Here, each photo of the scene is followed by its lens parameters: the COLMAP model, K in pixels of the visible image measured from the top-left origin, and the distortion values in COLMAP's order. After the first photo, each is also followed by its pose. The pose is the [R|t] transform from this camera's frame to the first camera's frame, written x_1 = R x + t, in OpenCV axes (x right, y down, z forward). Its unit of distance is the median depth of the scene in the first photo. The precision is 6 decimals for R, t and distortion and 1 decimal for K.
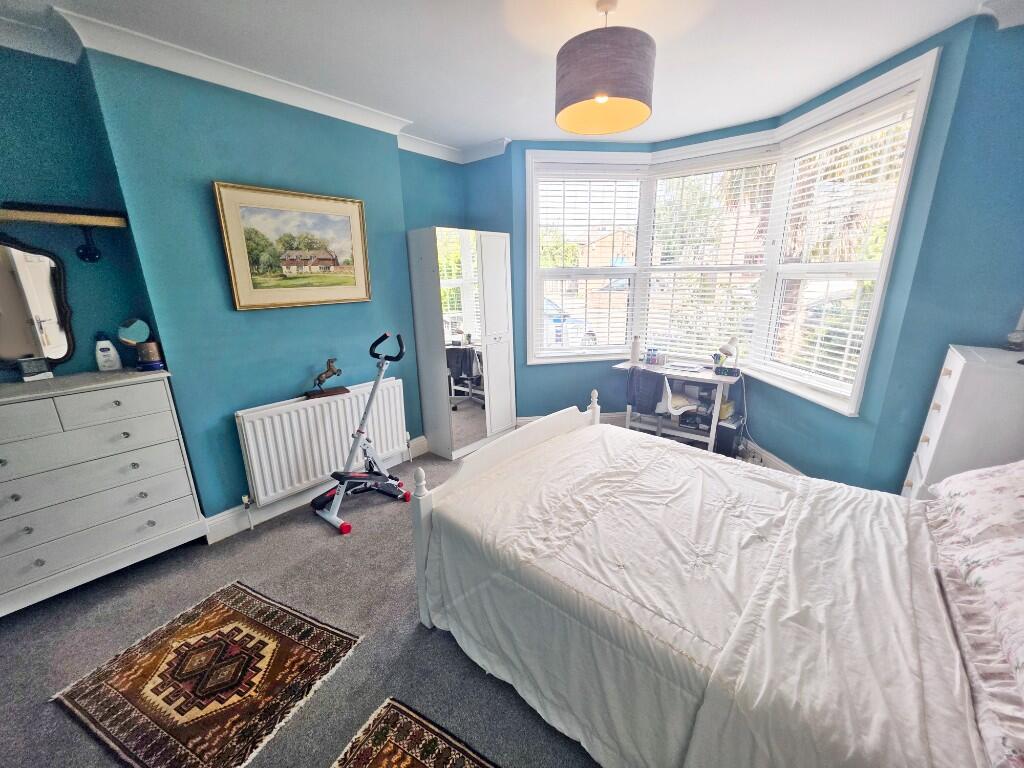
lens RADIAL K [[411.1, 0, 513.3], [0, 411.1, 393.0], [0, 0, 1]] dist [-0.010030, 0.000015]
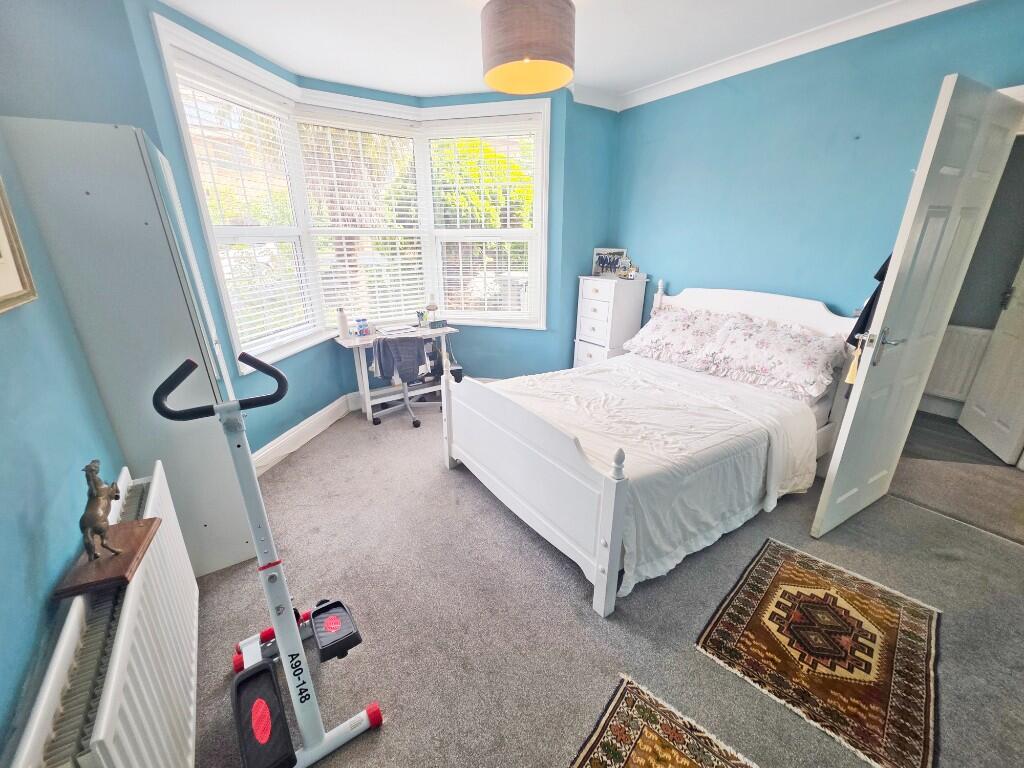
lens RADIAL K [[425.7, 0, 510.7], [0, 425.7, 391.3], [0, 0, 1]] dist [0.000370, 0.000118]
pose [[0.276554, -0.315702, 0.907662, -1.022946], [0.264181, 0.933085, 0.244052, -0.209260], [-0.923973, 0.172294, 0.341450, 0.805365]]
